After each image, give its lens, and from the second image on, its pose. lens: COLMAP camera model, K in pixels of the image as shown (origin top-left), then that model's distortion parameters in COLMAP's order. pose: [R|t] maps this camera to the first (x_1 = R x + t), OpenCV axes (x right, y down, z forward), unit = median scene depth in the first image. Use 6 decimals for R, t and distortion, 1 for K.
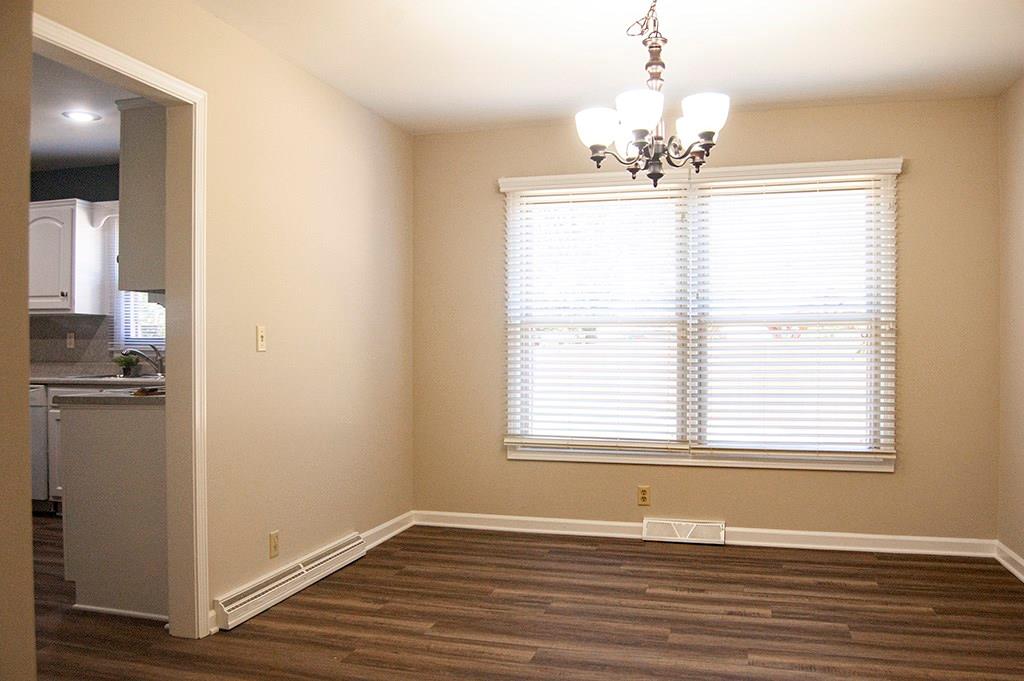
lens RADIAL K [[856.9, 0, 510.3], [0, 856.9, 338.3], [0, 0, 1]] dist [-0.082399, 0.033679]
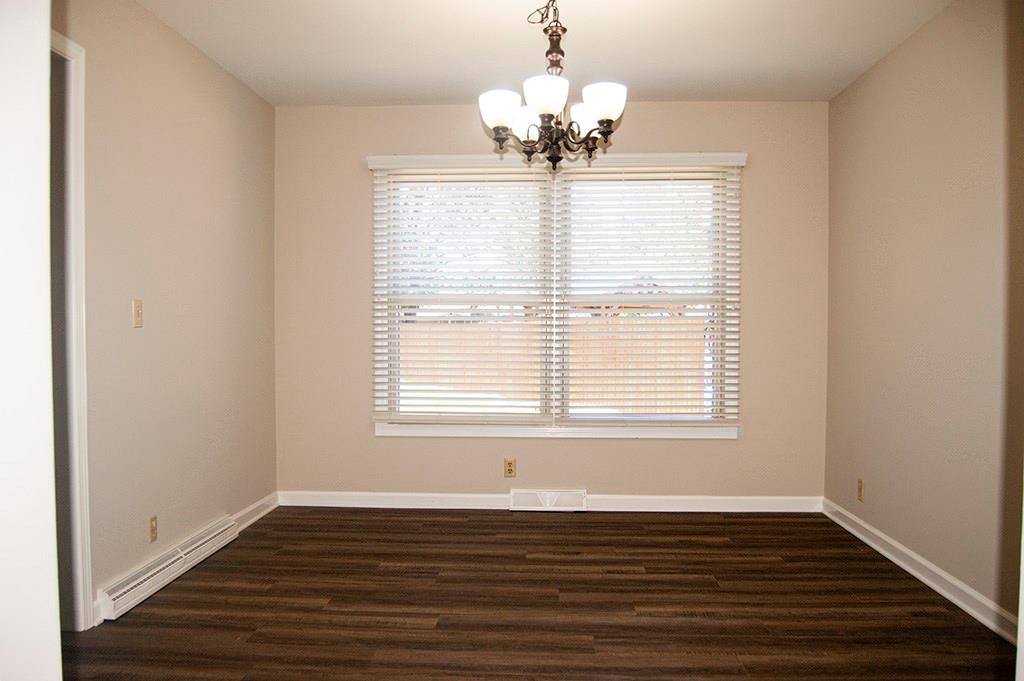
lens RADIAL K [[856.9, 0, 505.3], [0, 856.9, 341.6], [0, 0, 1]] dist [-0.082399, 0.033679]
pose [[0.973645, -0.002819, 0.228052, -0.113554], [-0.002310, 0.999750, 0.022222, 0.009853], [-0.228058, -0.022163, 0.973395, -0.012944]]
